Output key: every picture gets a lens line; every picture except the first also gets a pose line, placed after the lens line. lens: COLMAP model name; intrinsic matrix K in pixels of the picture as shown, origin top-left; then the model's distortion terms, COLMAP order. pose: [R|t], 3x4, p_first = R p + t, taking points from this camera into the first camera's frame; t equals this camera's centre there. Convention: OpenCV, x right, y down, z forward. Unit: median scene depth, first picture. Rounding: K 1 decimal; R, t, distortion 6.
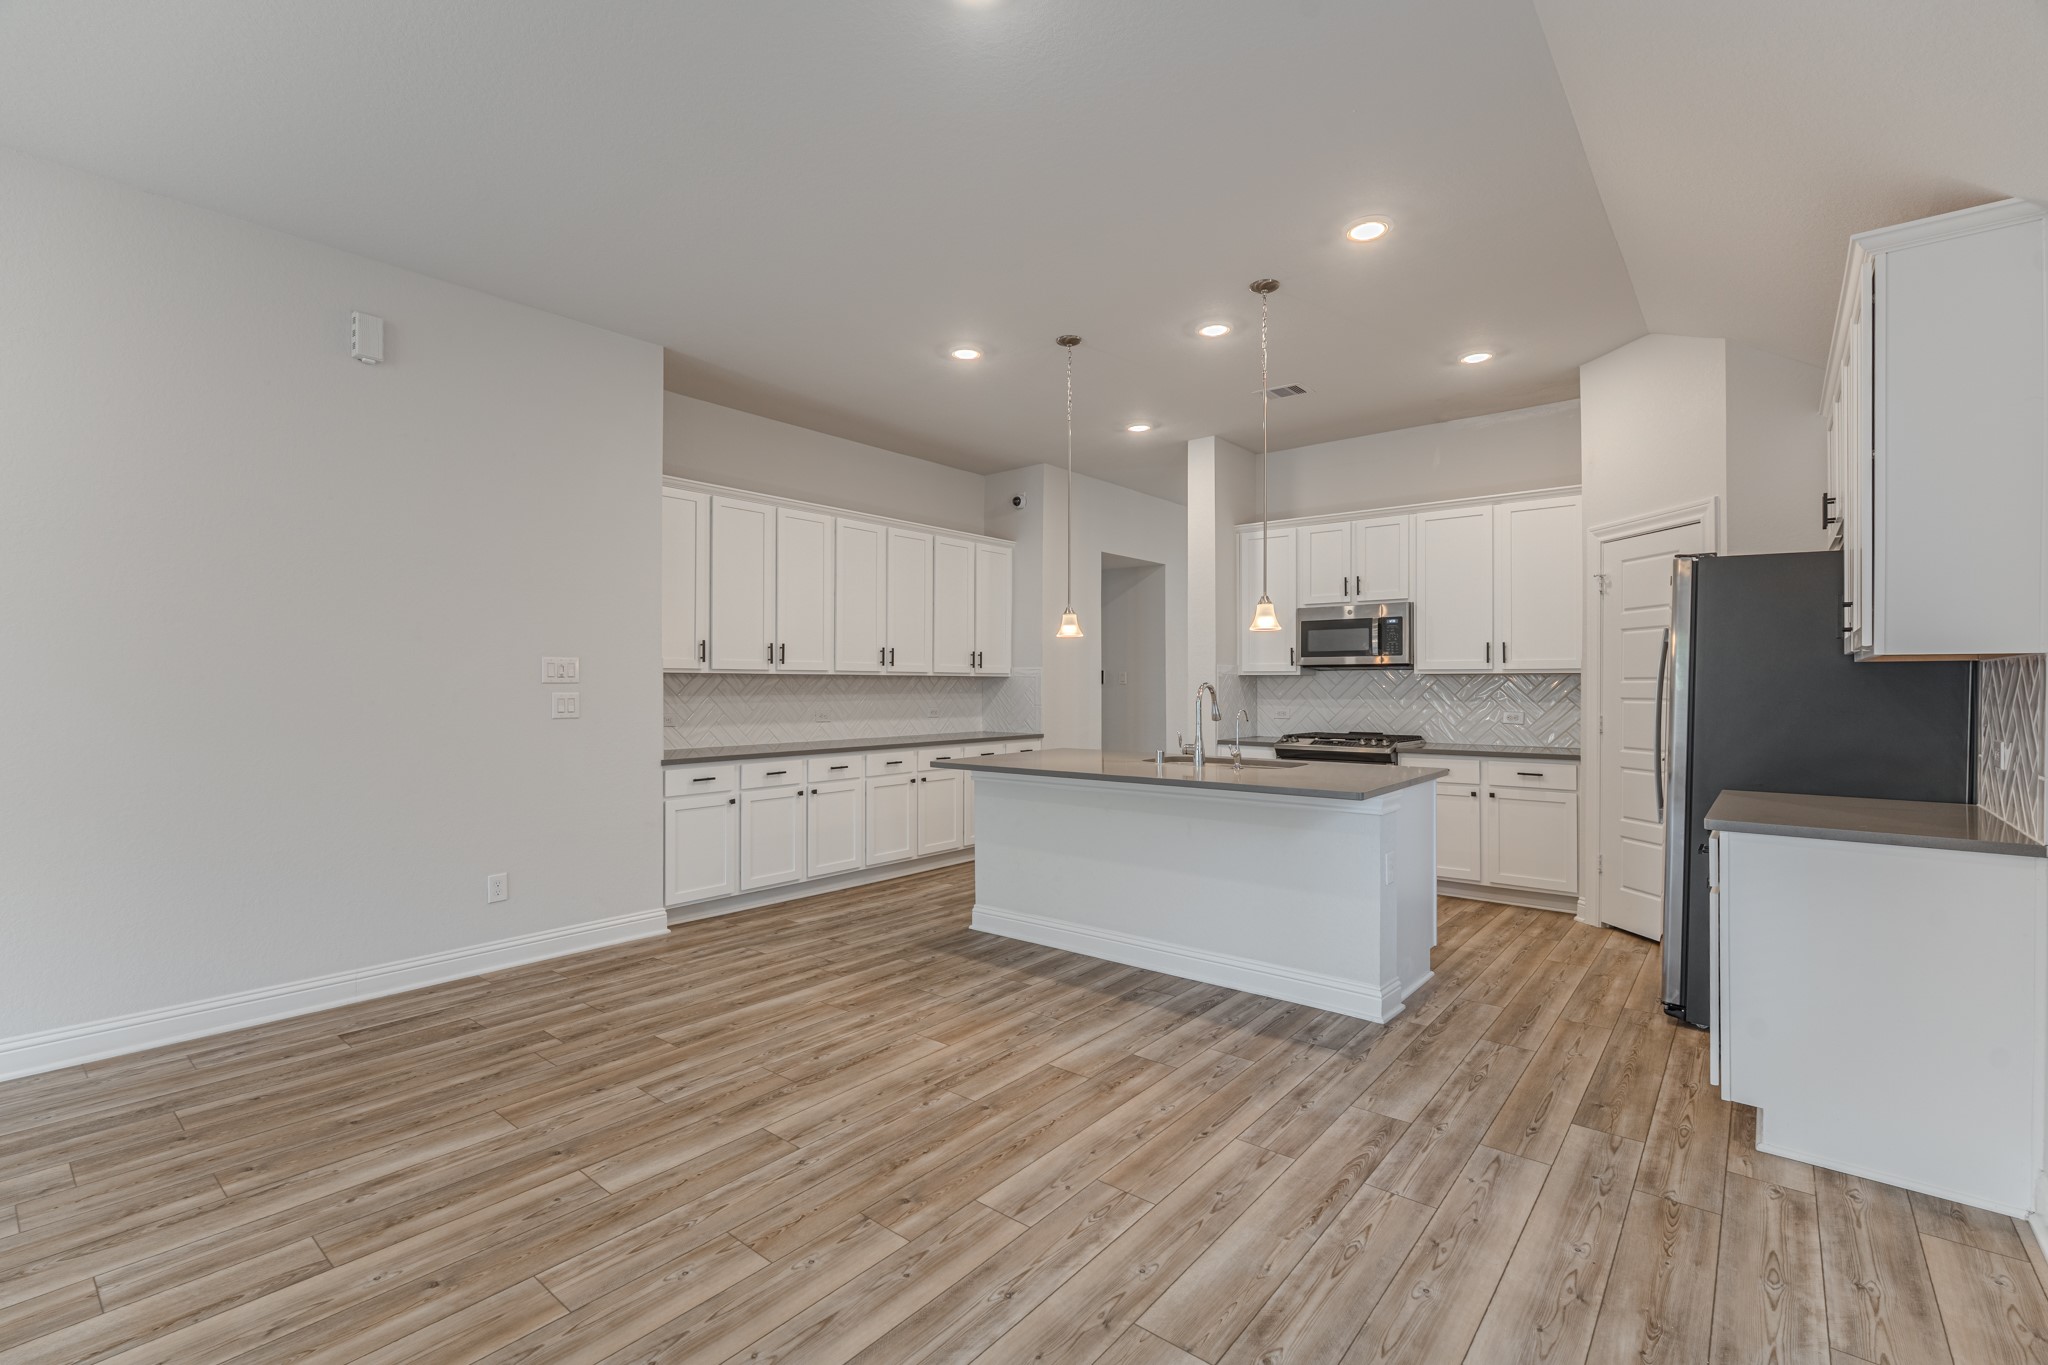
lens RADIAL K [[901.1, 0, 1028.9], [0, 901.1, 687.8], [0, 0, 1]] dist [0.002865, -0.000824]
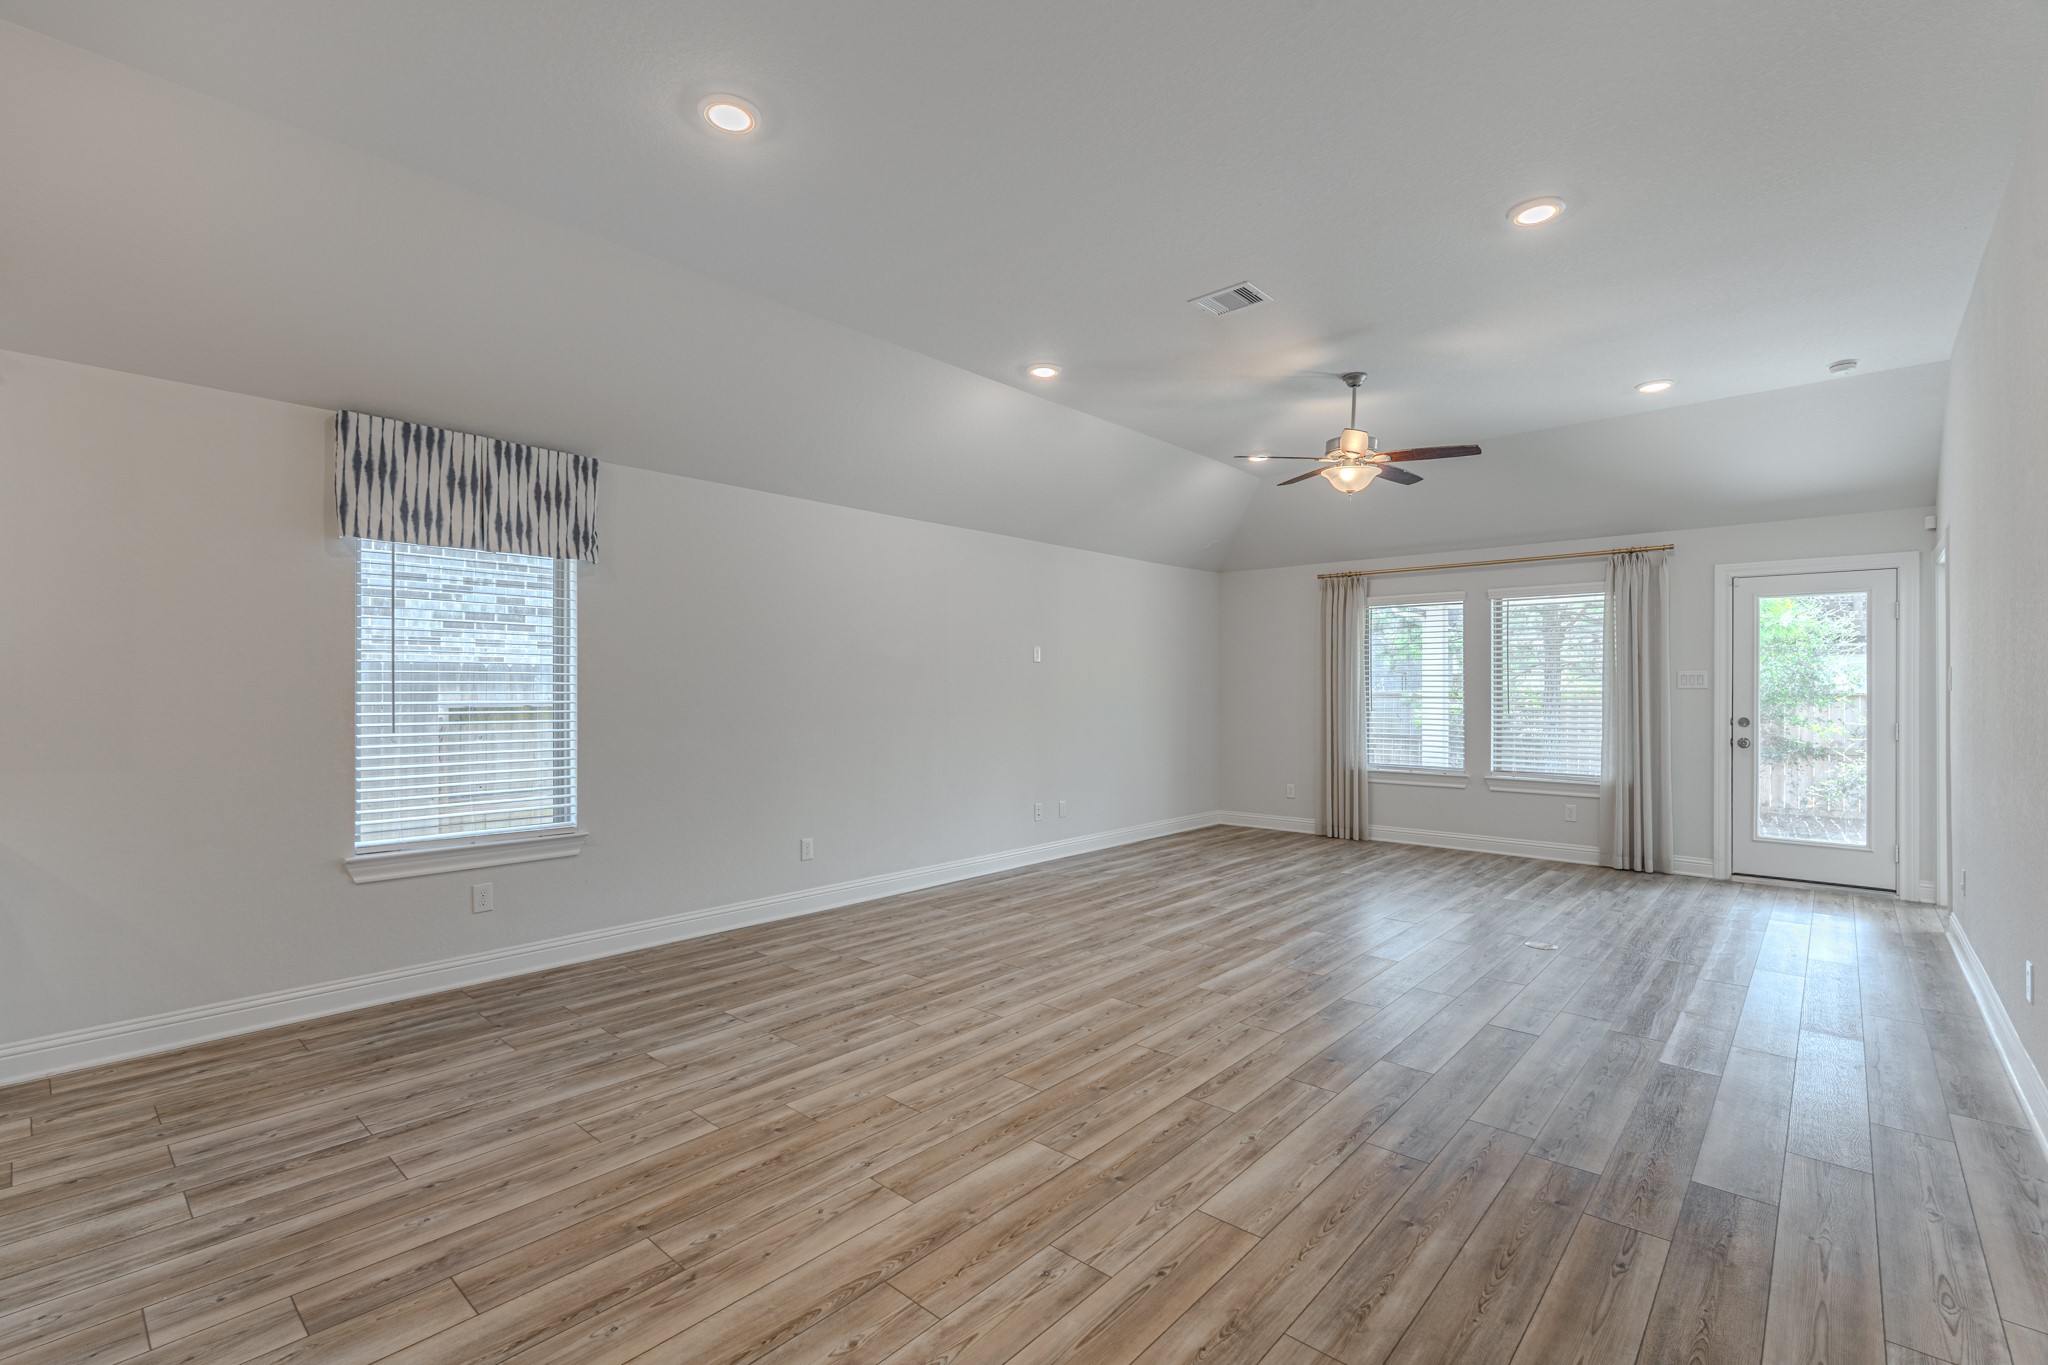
lens RADIAL K [[901.1, 0, 1013.2], [0, 901.1, 688.0], [0, 0, 1]] dist [0.002865, -0.000824]
pose [[-0.998381, 0.000400, 0.056876, -0.440240], [0.000412, 1.000000, 0.000197, -0.006721], [-0.056876, 0.000220, -0.998381, 1.862748]]
